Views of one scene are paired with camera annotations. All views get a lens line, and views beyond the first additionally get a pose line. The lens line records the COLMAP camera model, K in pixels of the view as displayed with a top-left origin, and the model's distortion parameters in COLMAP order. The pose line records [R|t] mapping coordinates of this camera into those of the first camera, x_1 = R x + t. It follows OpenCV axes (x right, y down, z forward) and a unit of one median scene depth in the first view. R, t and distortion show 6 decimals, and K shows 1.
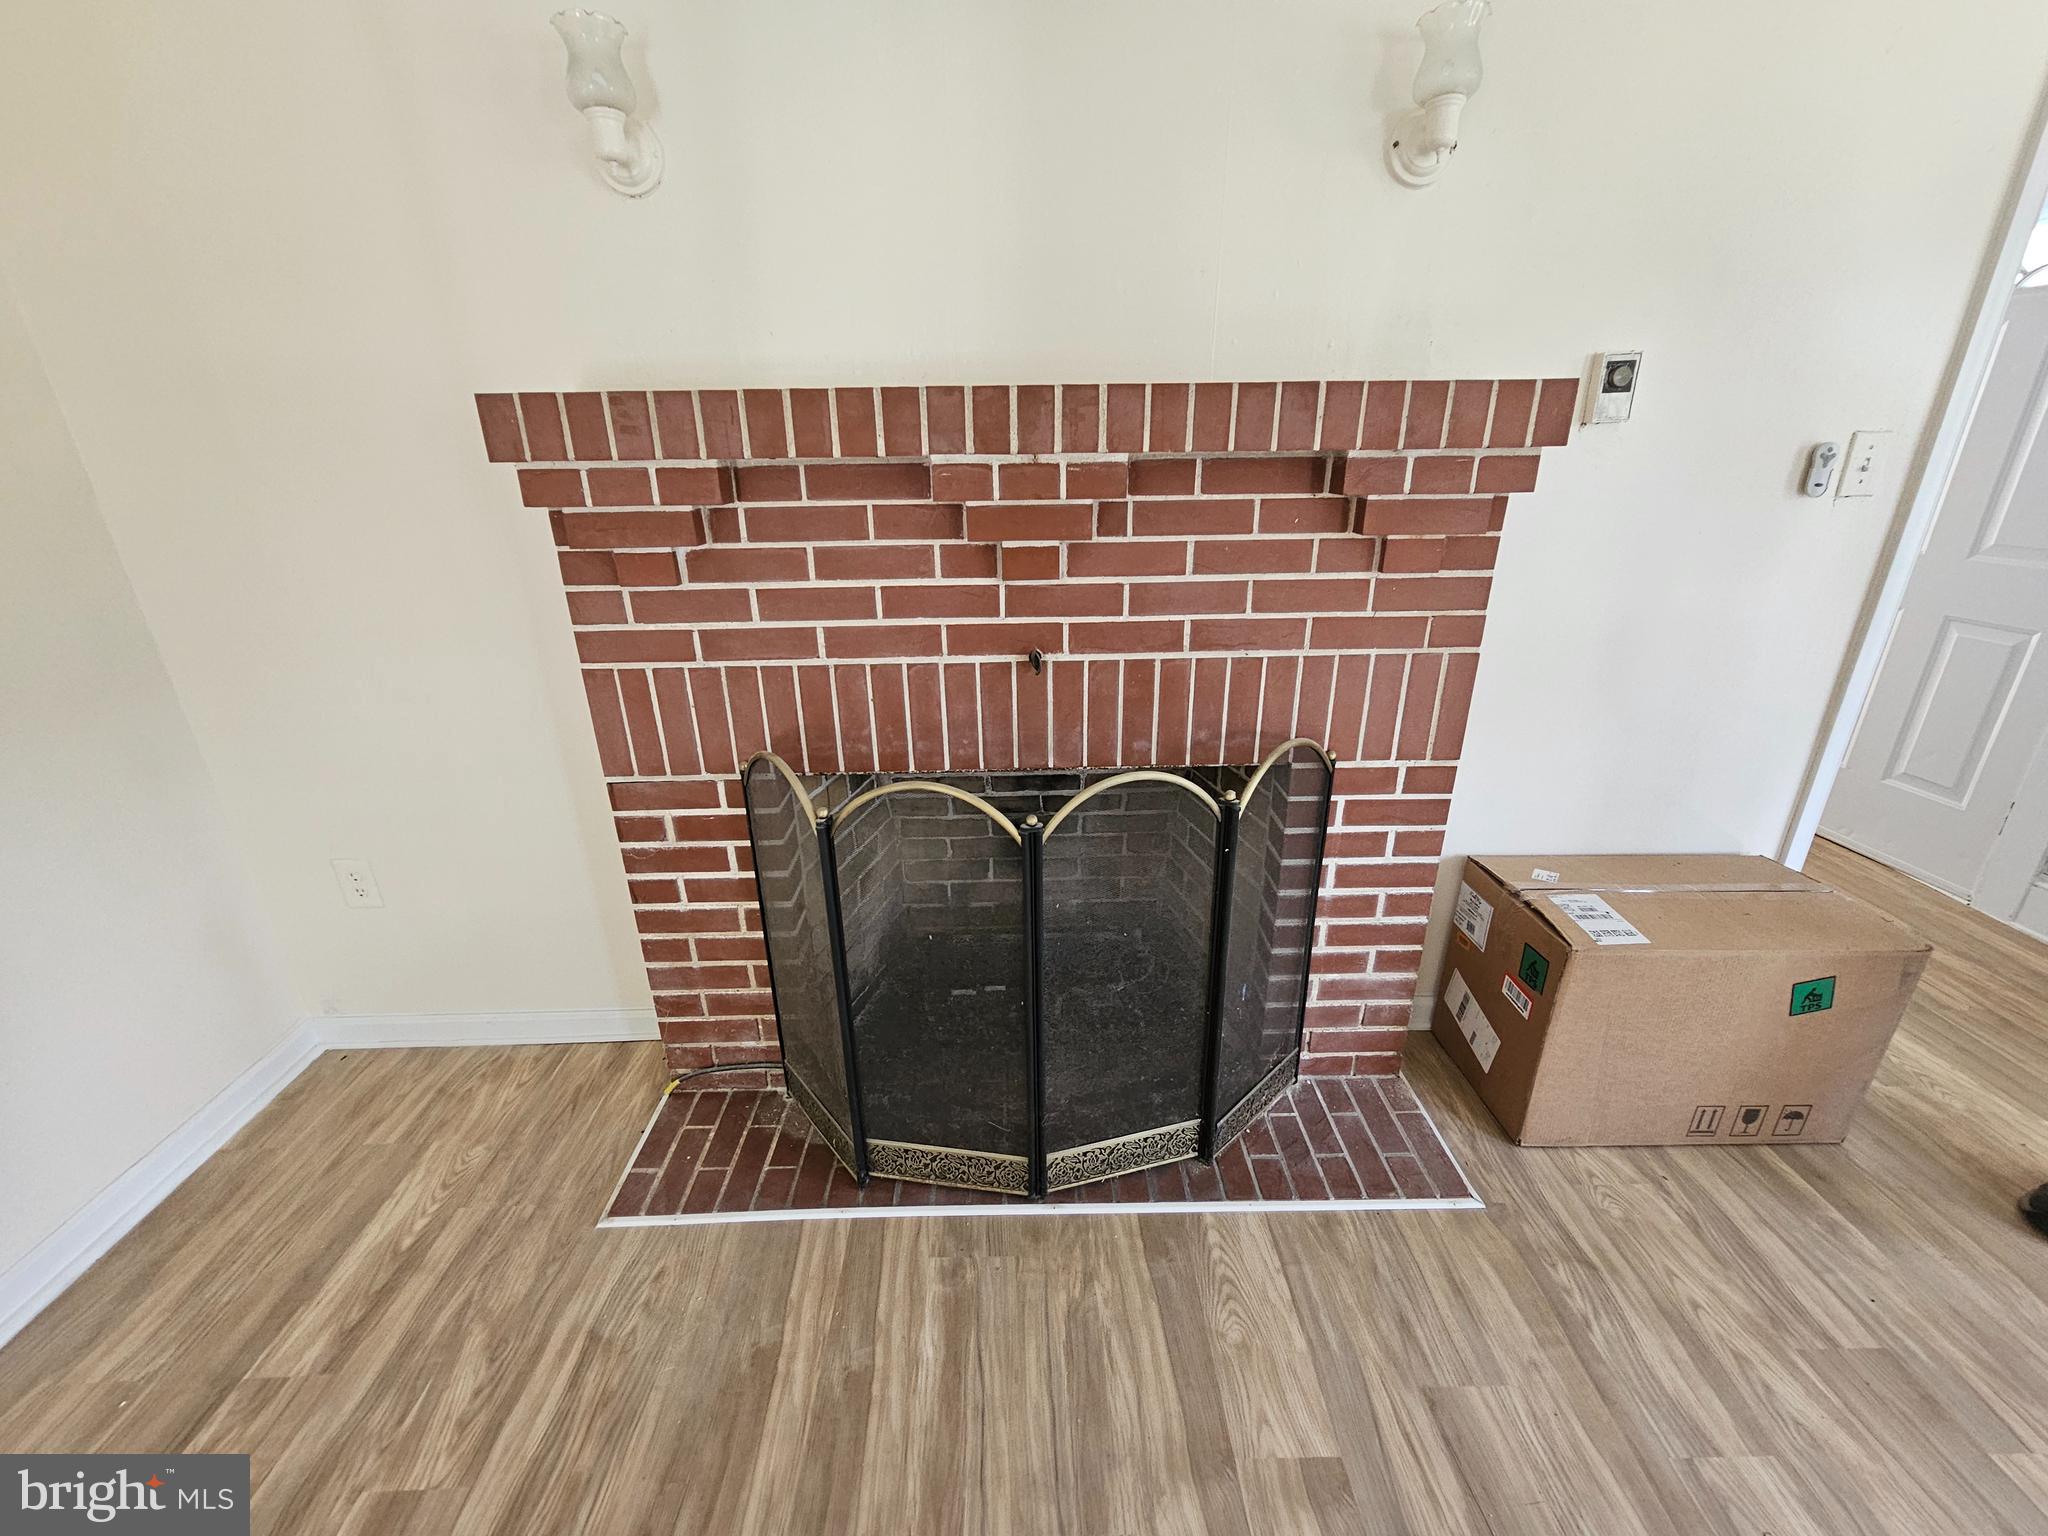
lens RADIAL K [[841.5, 0, 1020.9], [0, 841.5, 768.8], [0, 0, 1]] dist [-0.002807, 0.001317]
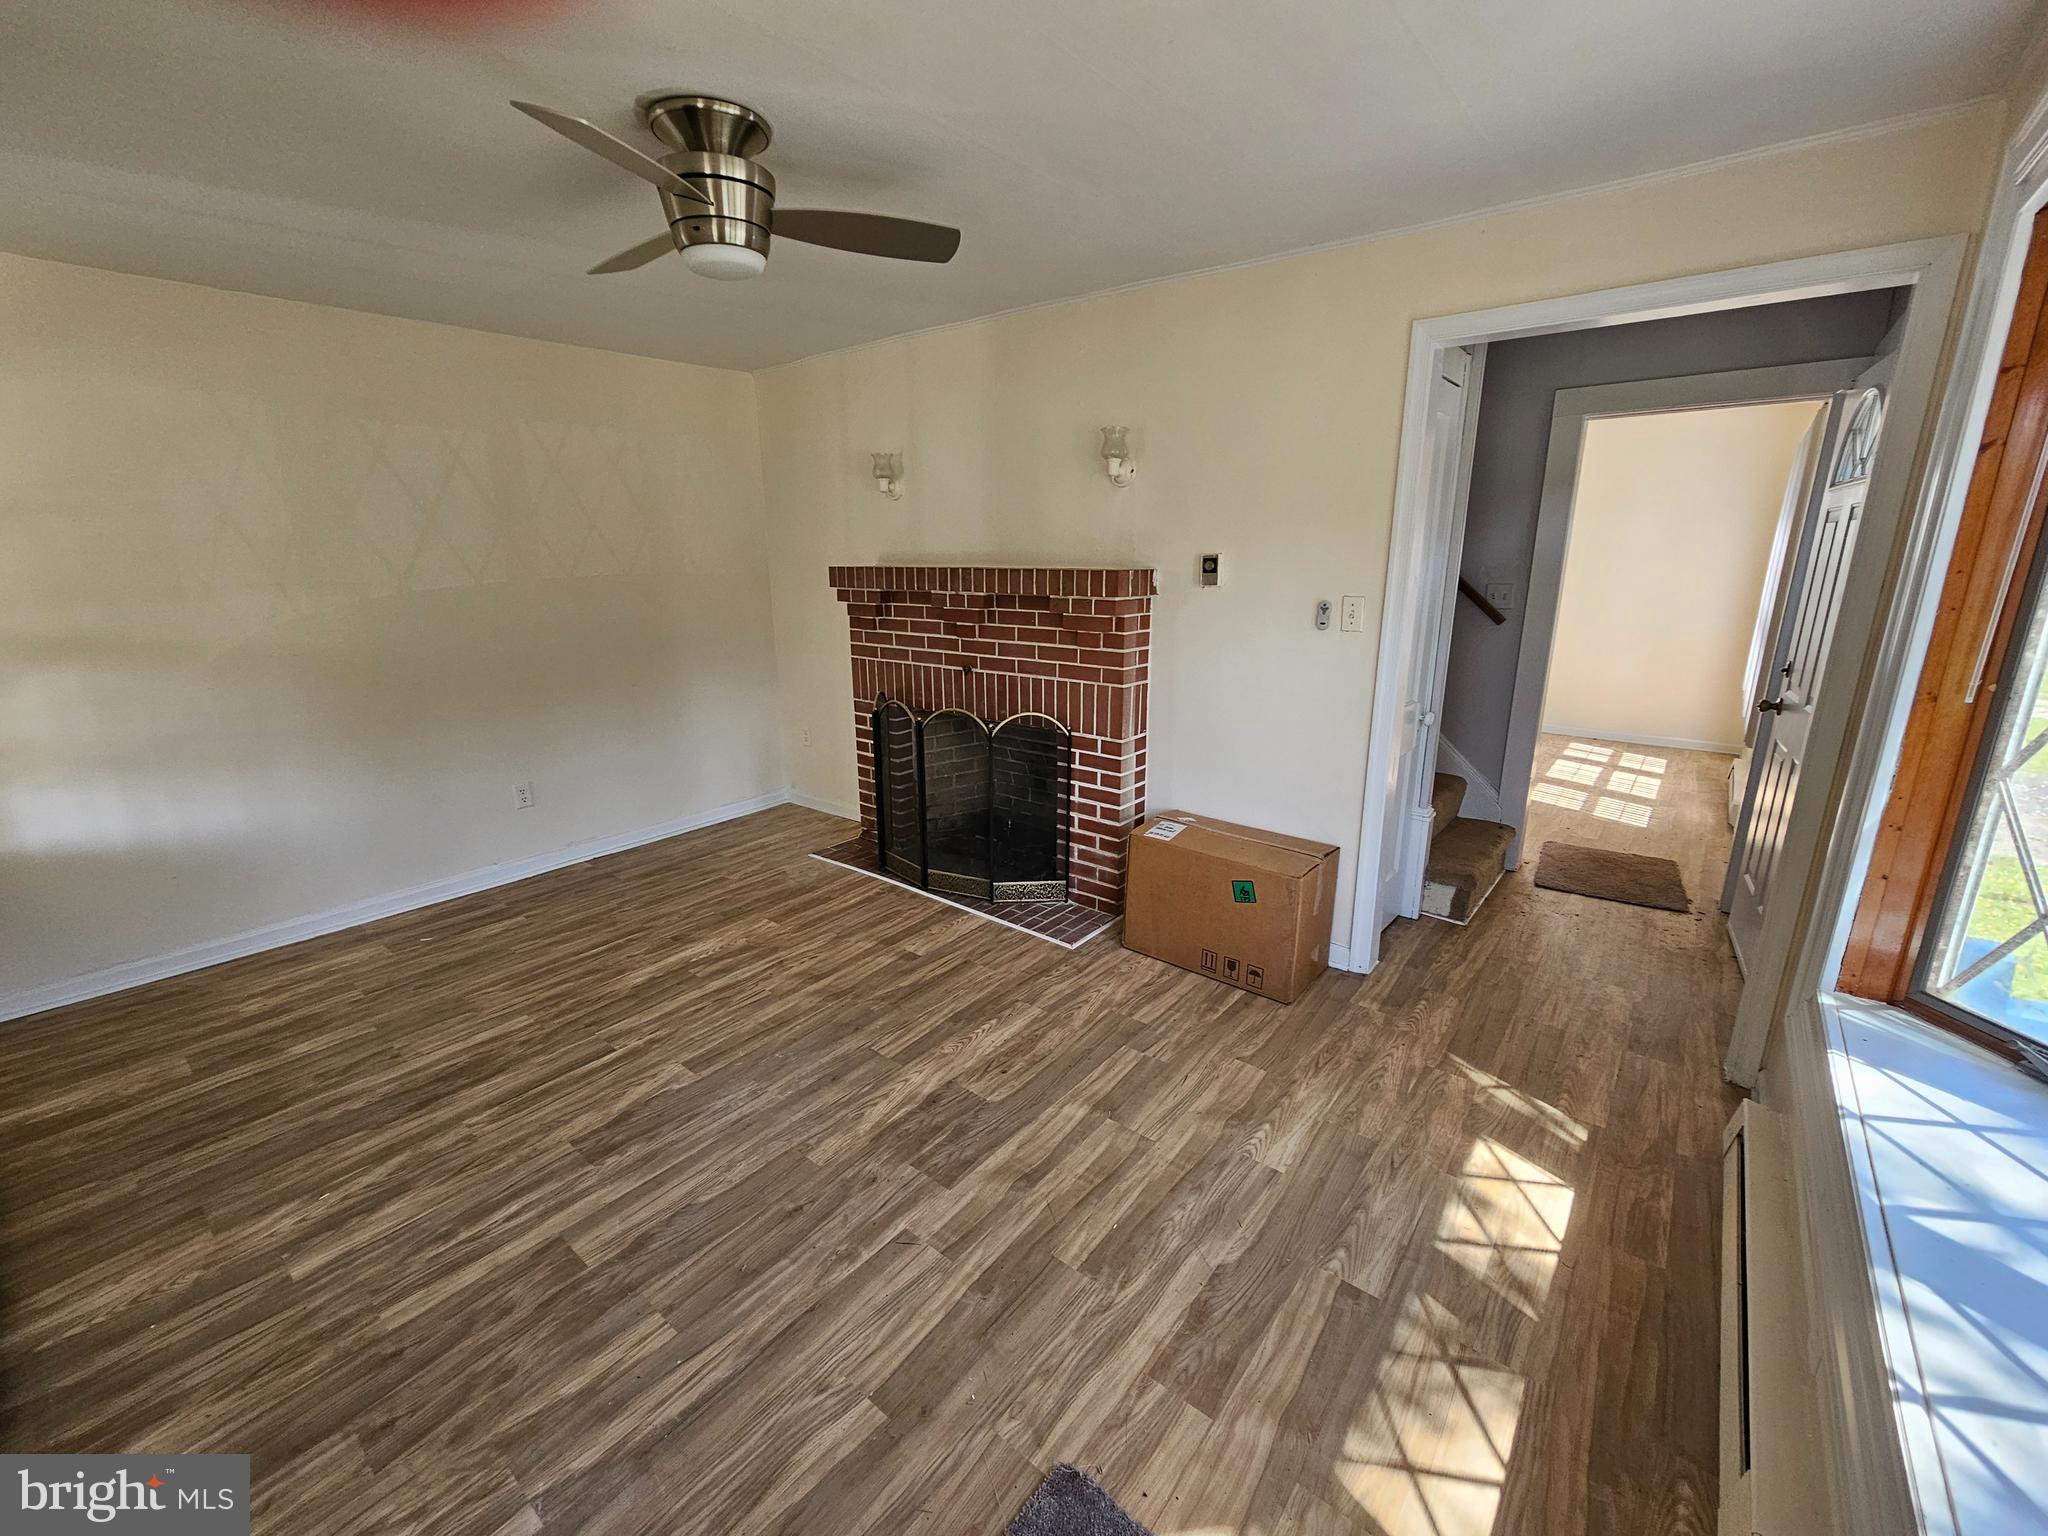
lens RADIAL K [[841.5, 0, 1025.1], [0, 841.5, 770.2], [0, 0, 1]] dist [-0.002807, 0.001317]
pose [[0.765538, 0.171645, -0.620072, 1.782195], [-0.243788, 0.969278, -0.032669, 0.203749], [0.595415, 0.176175, 0.783864, -0.820907]]
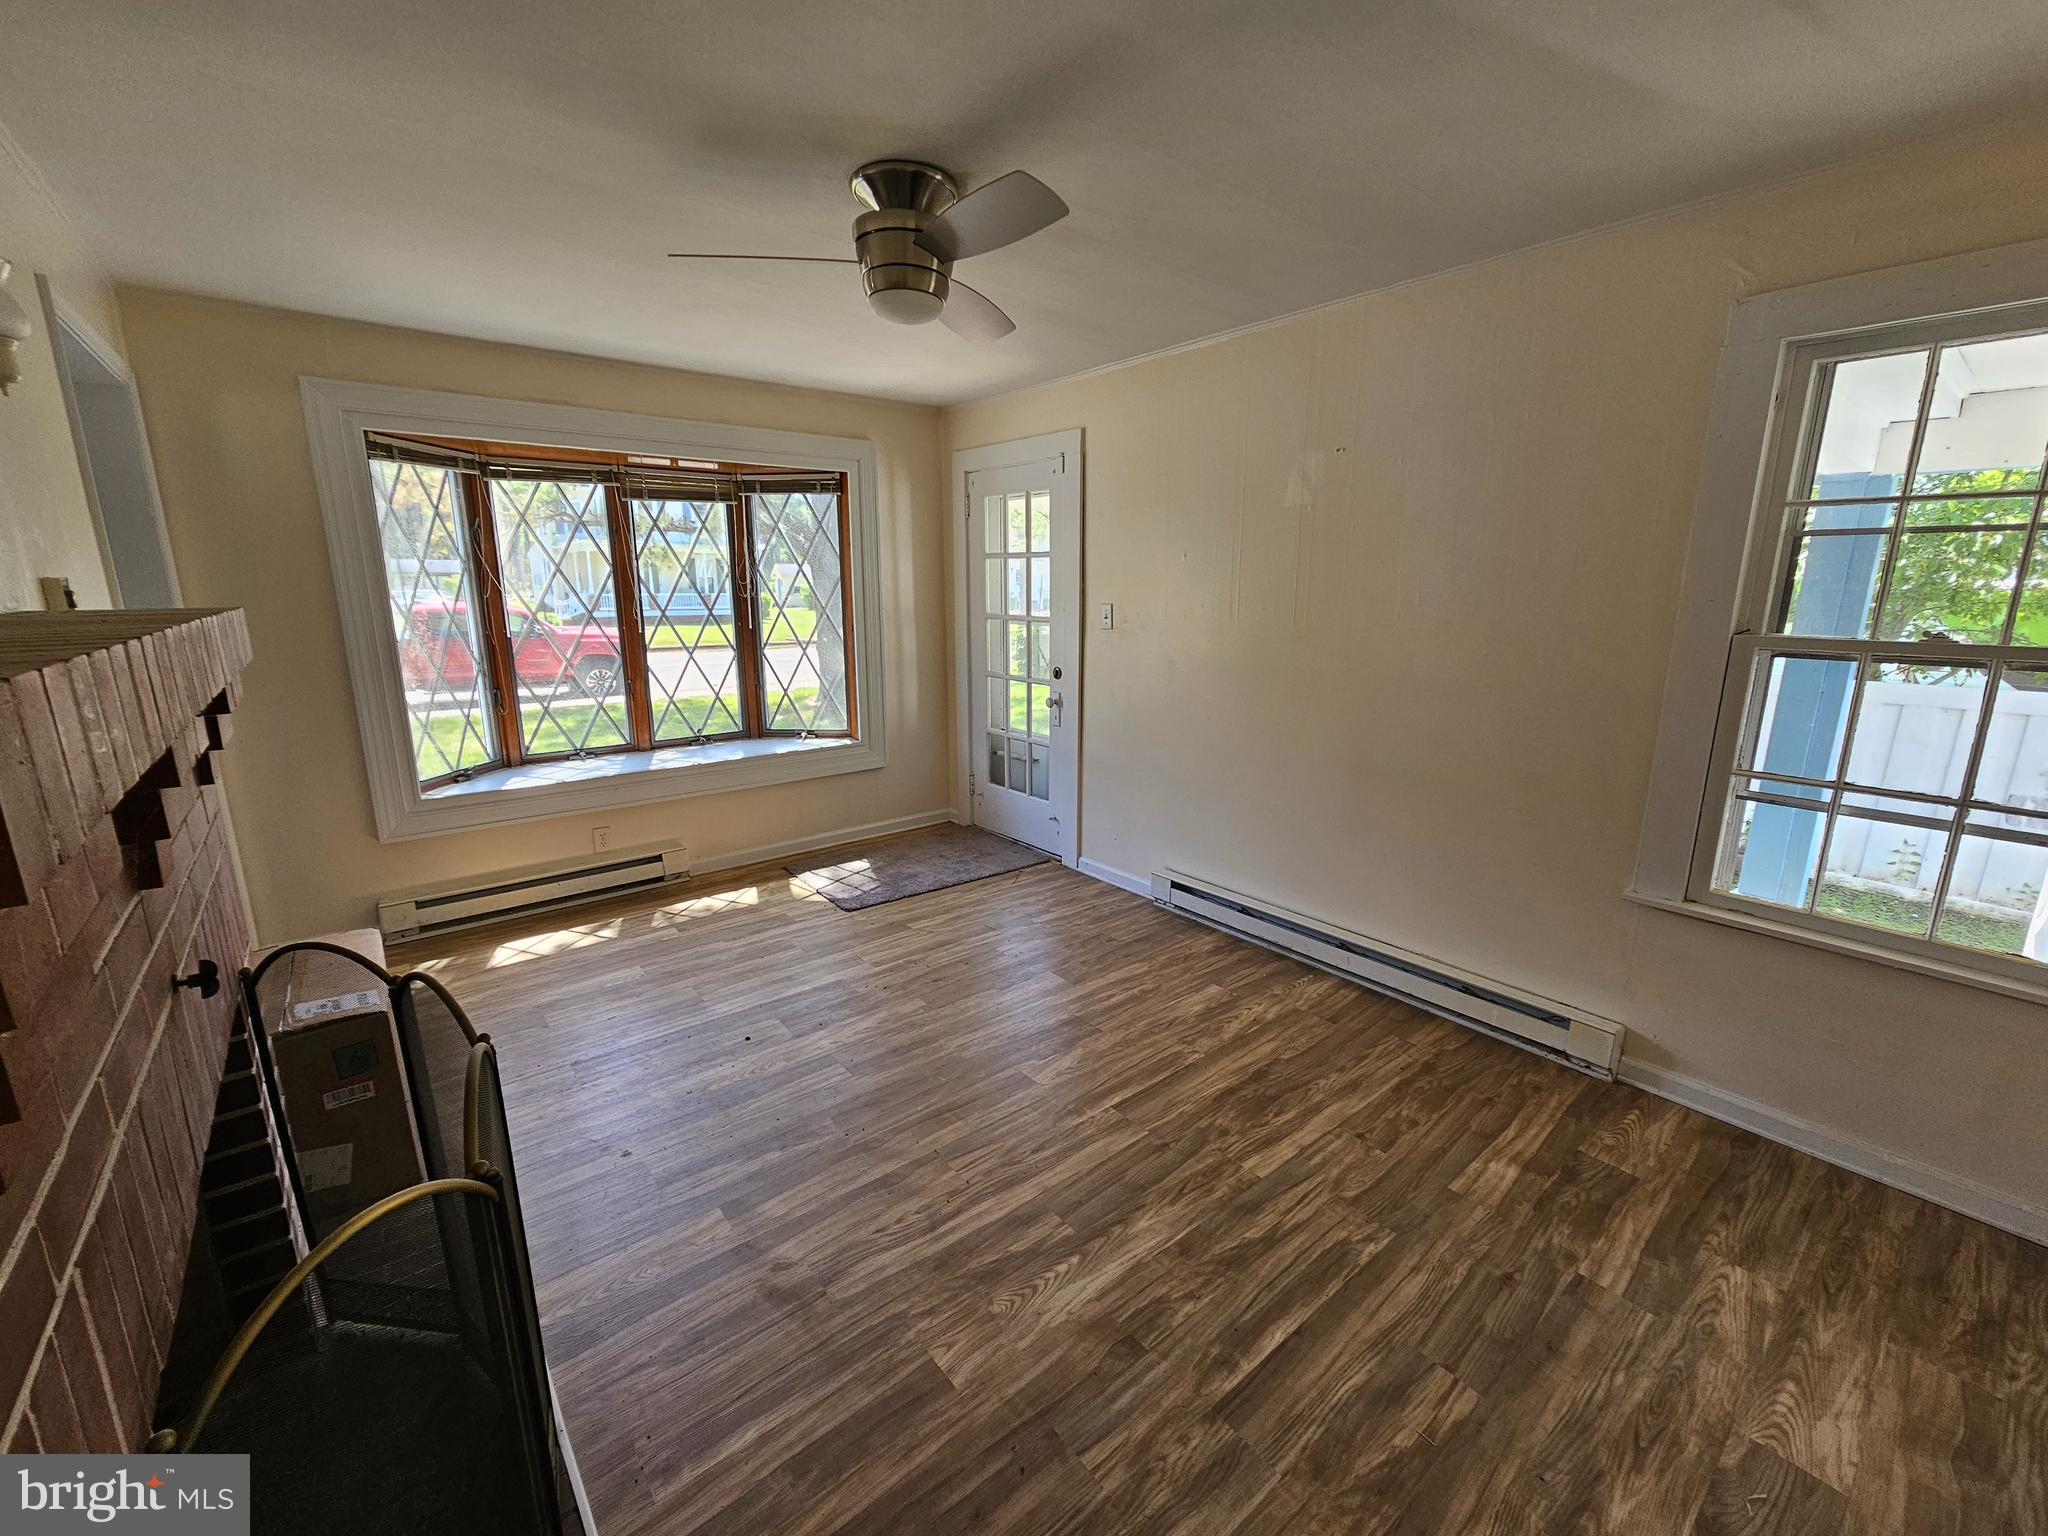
lens RADIAL K [[841.5, 0, 1031.4], [0, 841.5, 766.0], [0, 0, 1]] dist [-0.002807, 0.001317]
pose [[-0.625271, -0.155316, 0.764796, -0.953578], [0.299261, 0.857360, 0.418780, -0.378080], [-0.720749, 0.490724, -0.489603, 0.762545]]
